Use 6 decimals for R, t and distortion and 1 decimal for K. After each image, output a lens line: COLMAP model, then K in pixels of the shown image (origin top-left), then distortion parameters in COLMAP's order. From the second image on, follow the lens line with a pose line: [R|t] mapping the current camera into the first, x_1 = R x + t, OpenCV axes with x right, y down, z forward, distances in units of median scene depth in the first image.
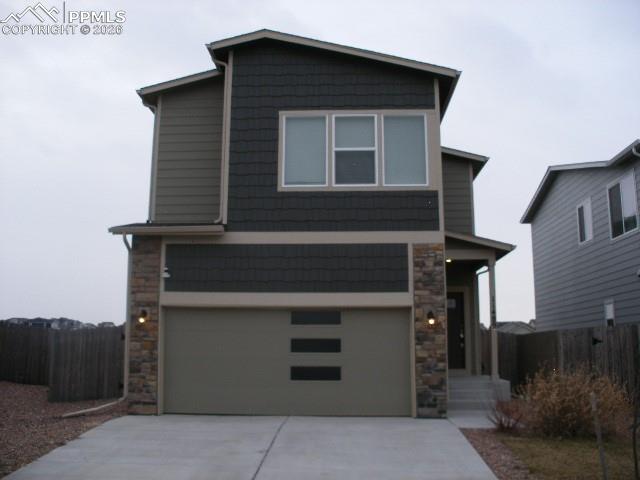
lens RADIAL K [[670.0, 0, 319.7], [0, 670.0, 222.9], [0, 0, 1]] dist [-0.203696, 0.205029]
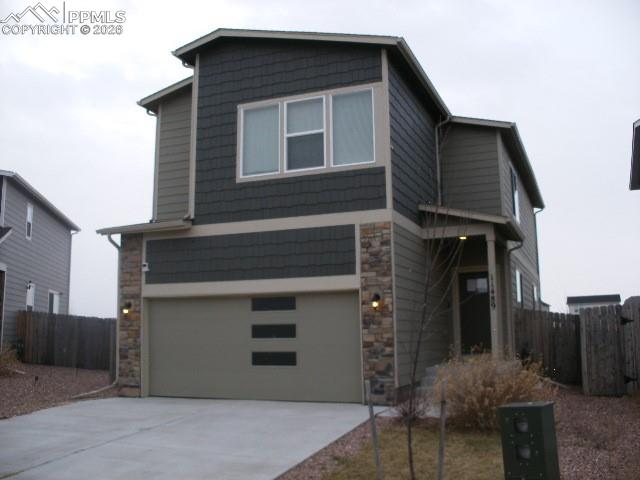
lens RADIAL K [[670.0, 0, 319.7], [0, 670.0, 222.9], [0, 0, 1]] dist [-0.203696, 0.205029]
pose [[0.942592, -0.072988, -0.325871, 0.397018], [0.077882, 0.996961, 0.001979, 0.022823], [0.324737, -0.027245, 0.945412, 0.066883]]
